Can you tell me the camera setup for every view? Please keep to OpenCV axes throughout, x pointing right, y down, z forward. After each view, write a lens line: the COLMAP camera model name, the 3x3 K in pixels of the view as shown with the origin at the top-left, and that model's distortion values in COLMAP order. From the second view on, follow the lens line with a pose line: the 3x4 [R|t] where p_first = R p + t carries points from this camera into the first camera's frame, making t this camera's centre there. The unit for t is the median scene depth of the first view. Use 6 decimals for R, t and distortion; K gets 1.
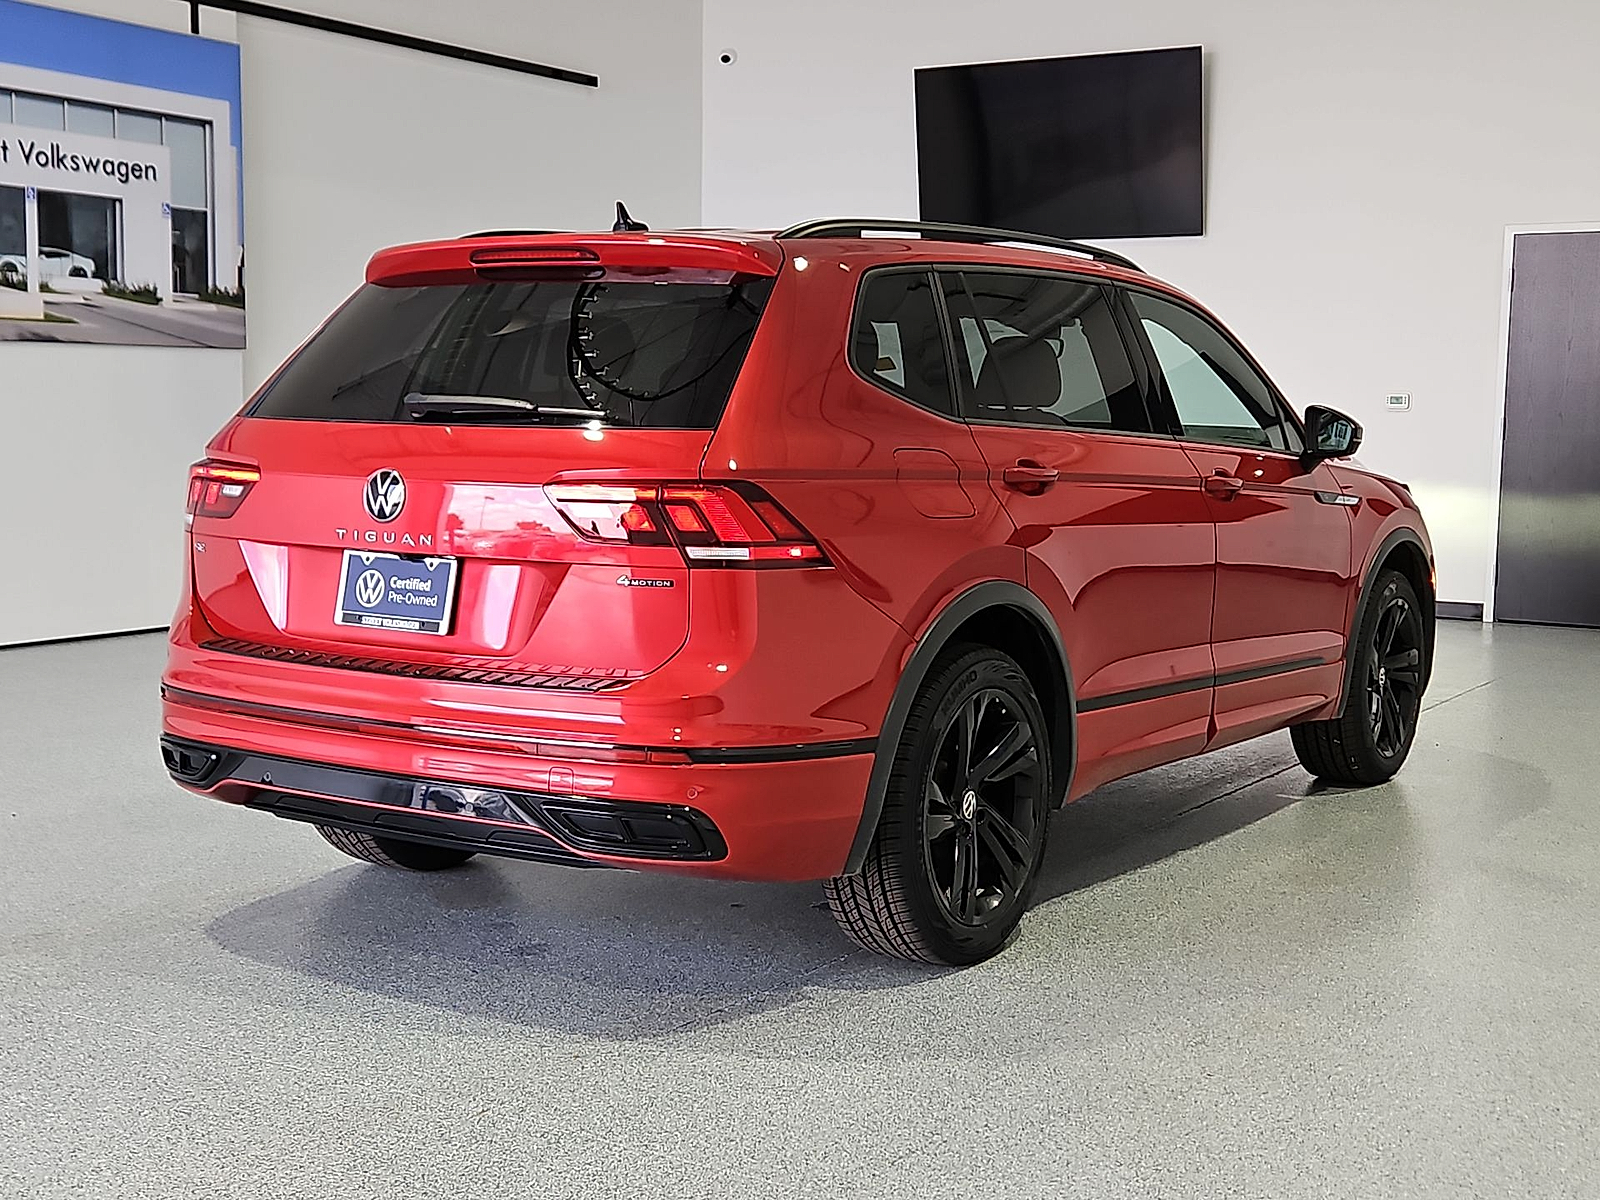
lens RADIAL K [[2172.7, 0, 791.6], [0, 2172.7, 605.4], [0, 0, 1]] dist [0.079290, 0.000000]
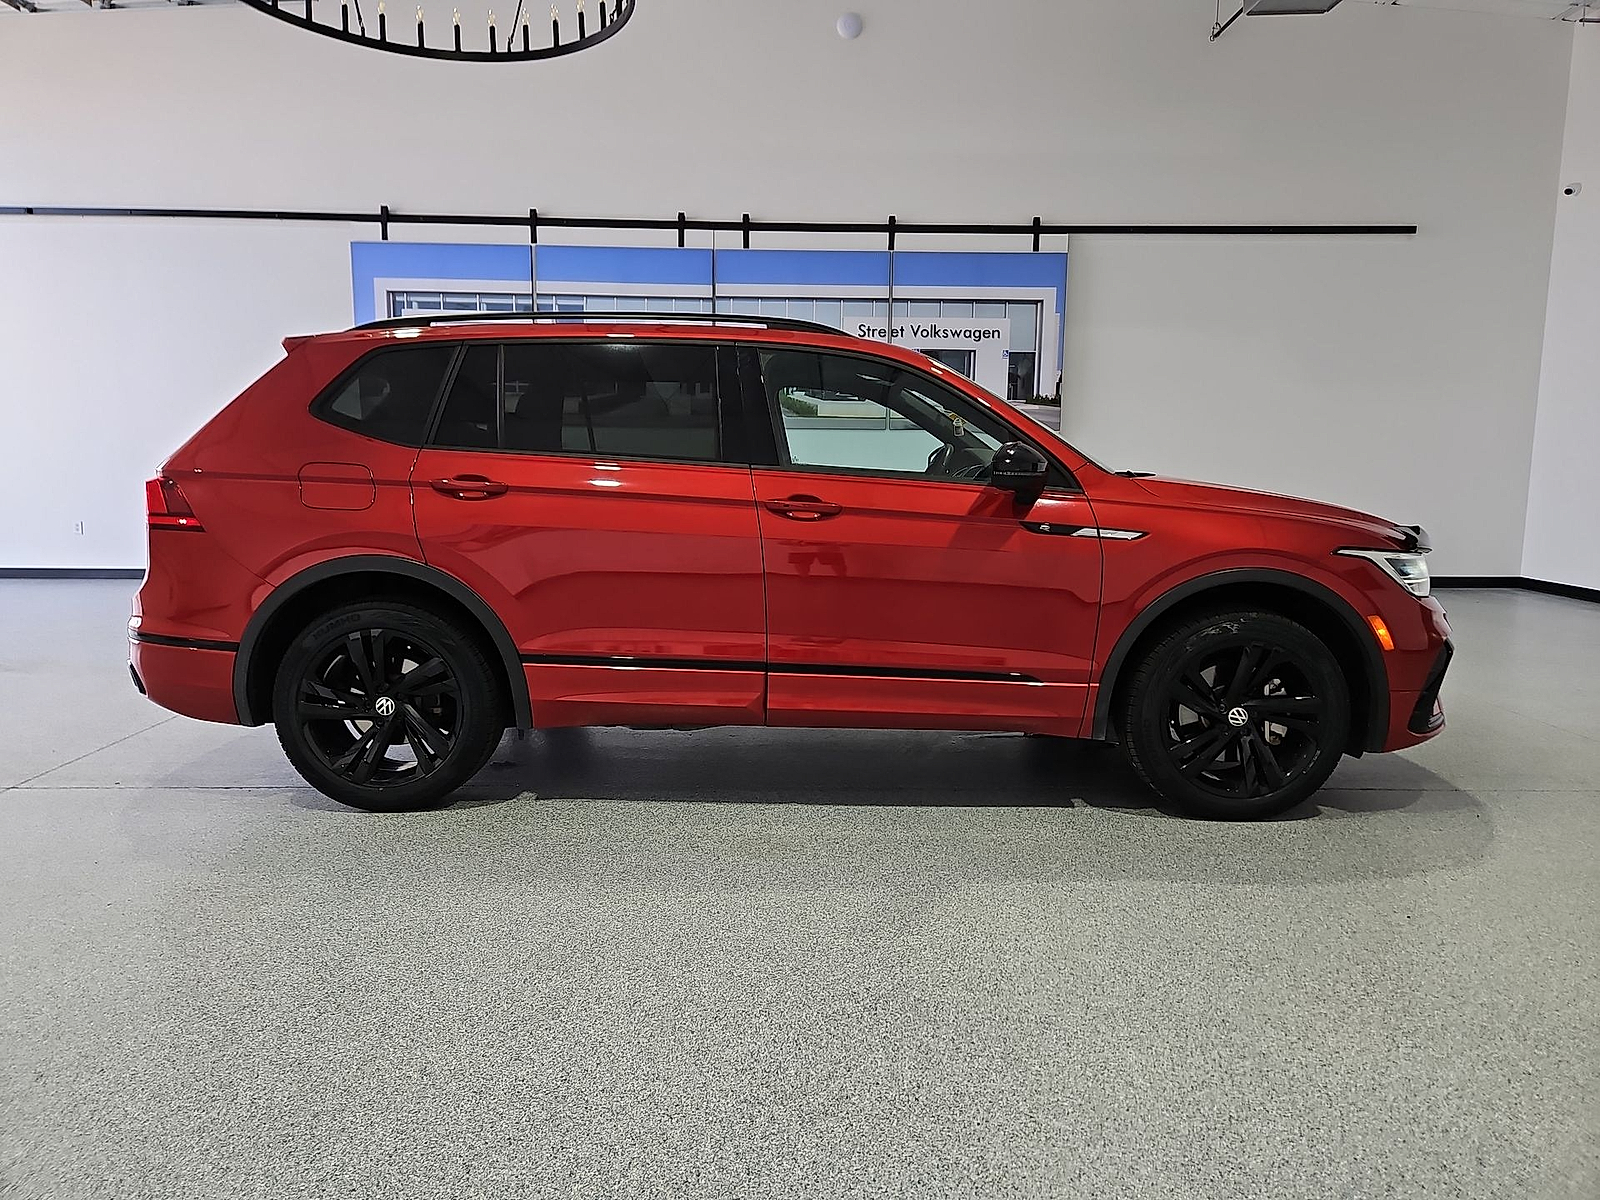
lens RADIAL K [[1078.6, 0, 788.9], [0, 1078.6, 572.6], [0, 0, 1]] dist [0.096191, -0.047219]
pose [[0.550418, 0.080704, -0.830979, 0.375798], [-0.082928, 0.995680, 0.041770, -0.023460], [0.830760, 0.045921, 0.554733, 0.365144]]
